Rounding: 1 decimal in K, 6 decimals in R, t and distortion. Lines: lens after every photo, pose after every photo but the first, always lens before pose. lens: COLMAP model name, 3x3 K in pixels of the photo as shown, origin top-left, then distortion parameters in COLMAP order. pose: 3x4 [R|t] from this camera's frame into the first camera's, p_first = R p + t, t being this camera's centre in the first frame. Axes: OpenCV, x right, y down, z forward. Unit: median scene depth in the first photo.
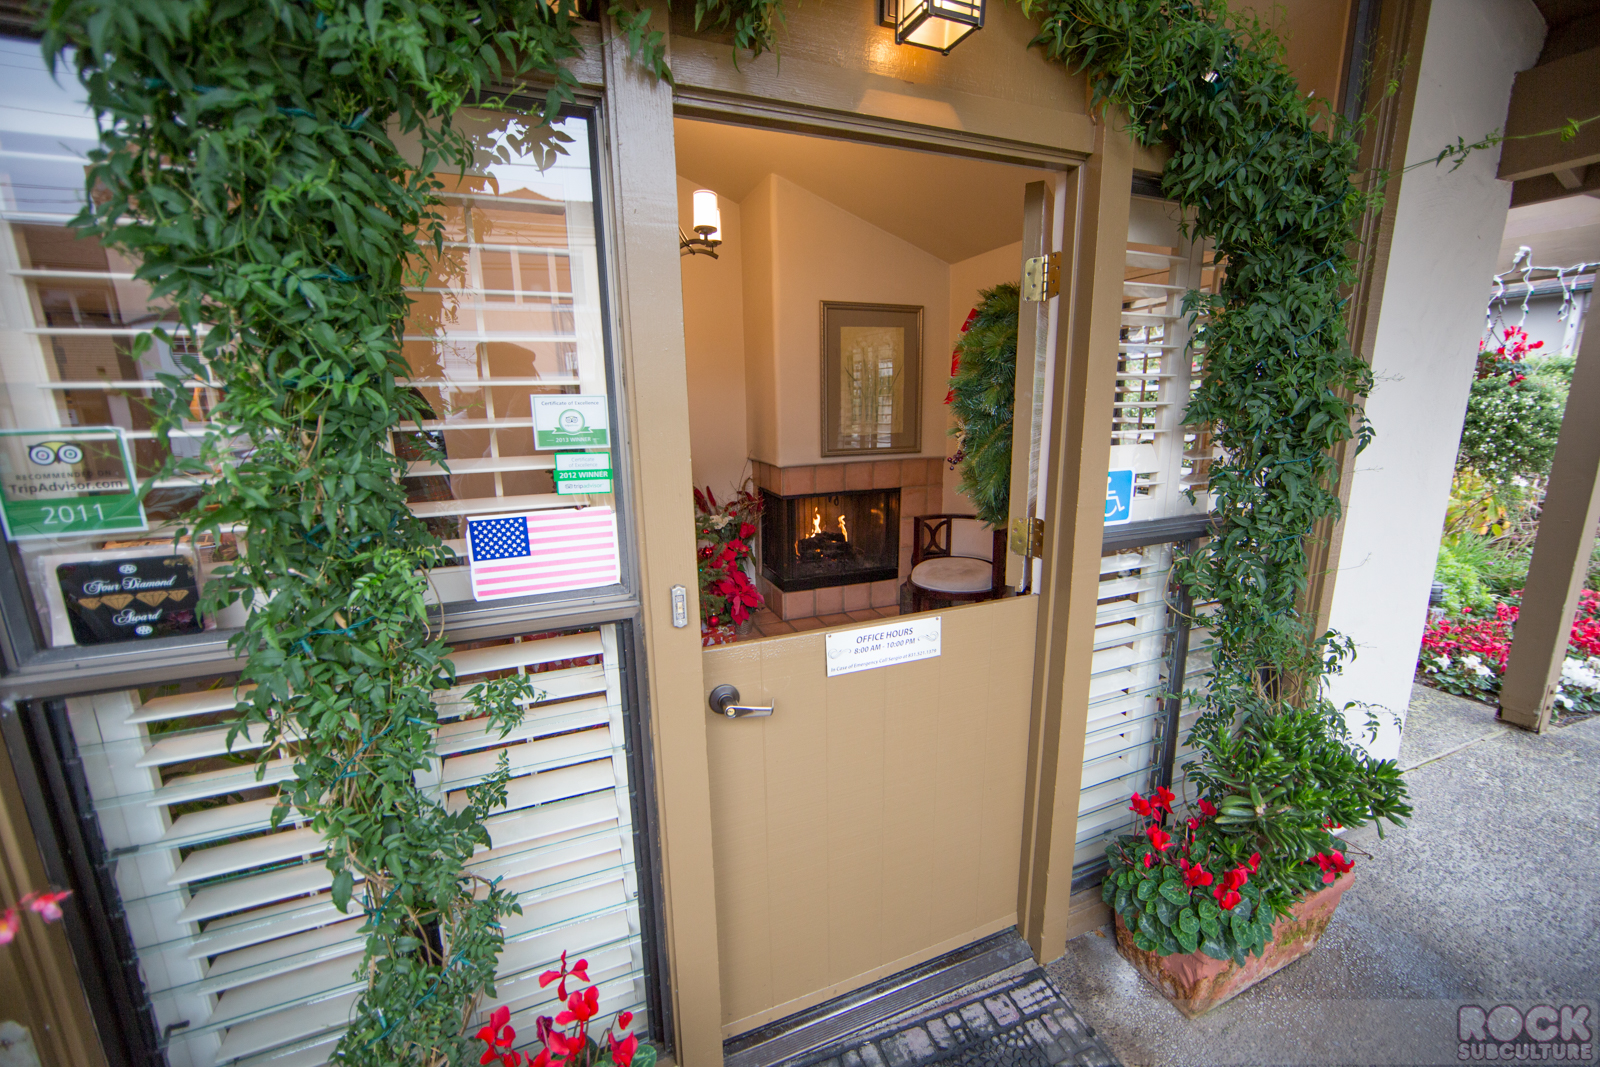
lens RADIAL K [[630.1, 0, 805.7], [0, 630.1, 535.1], [0, 0, 1]] dist [-0.015858, 0.003796]
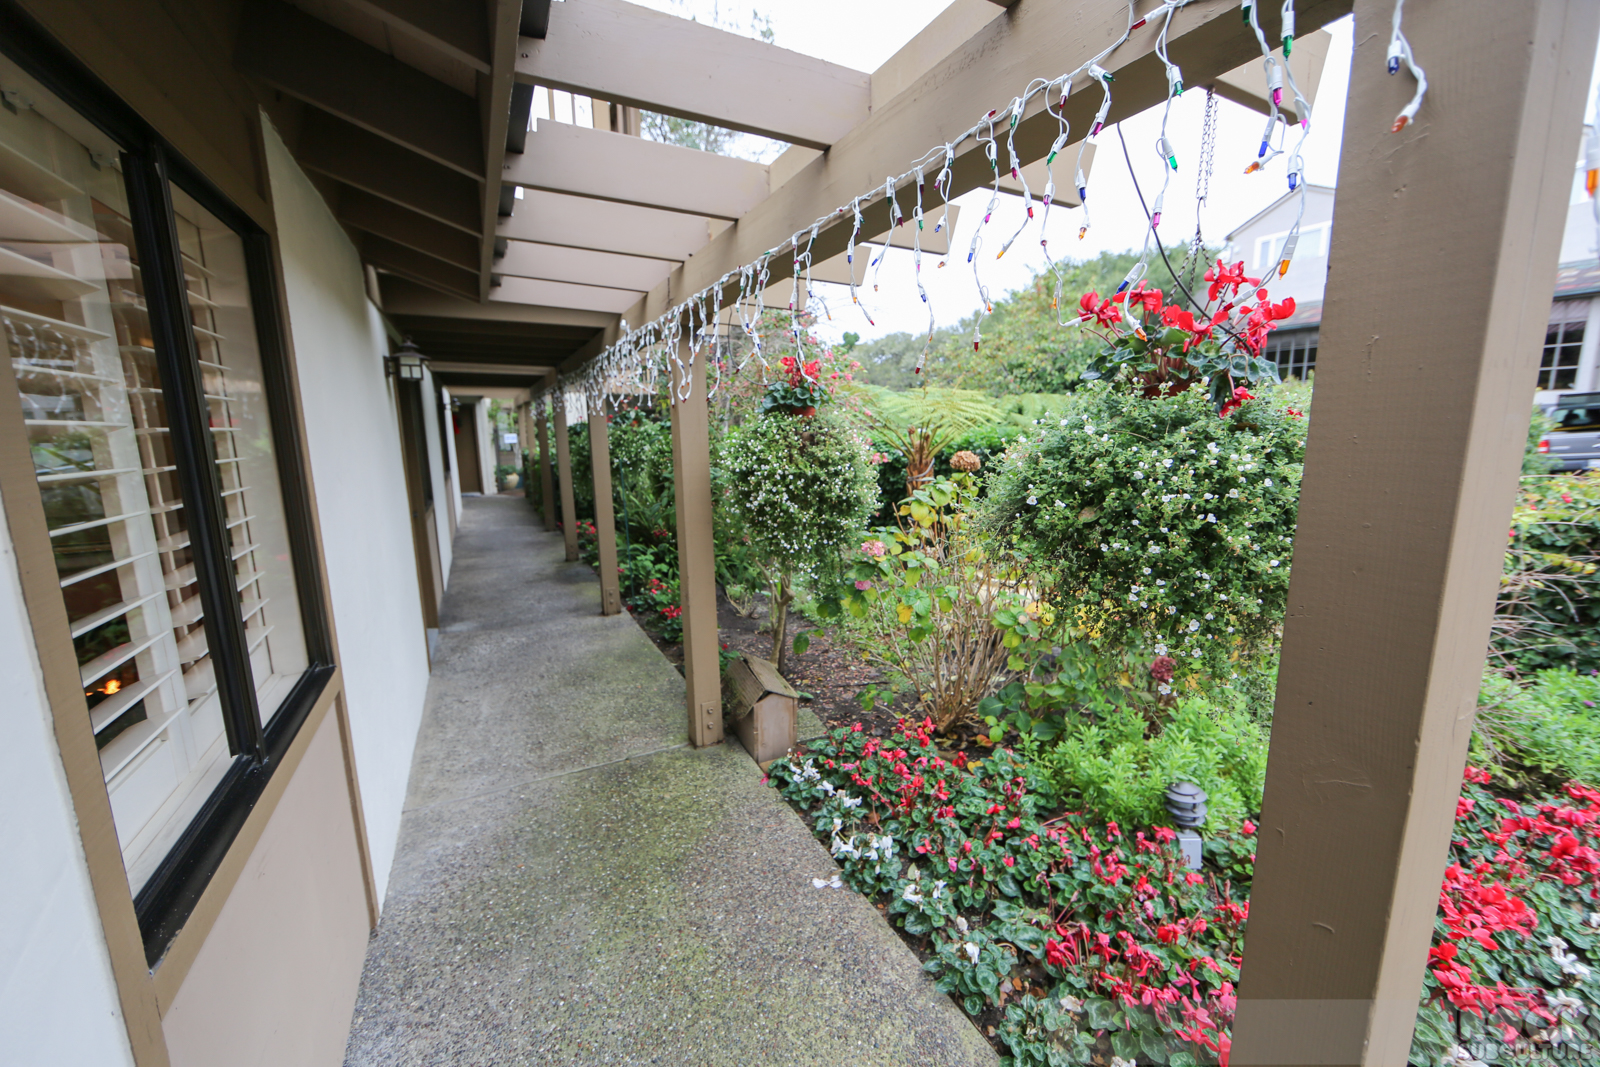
lens RADIAL K [[630.1, 0, 805.7], [0, 630.1, 535.1], [0, 0, 1]] dist [-0.015858, 0.003796]
pose [[0.994917, -0.019085, 0.098871, 0.875300], [0.022810, 0.999067, -0.036677, -0.165758], [-0.098079, 0.038746, 0.994424, 0.671130]]
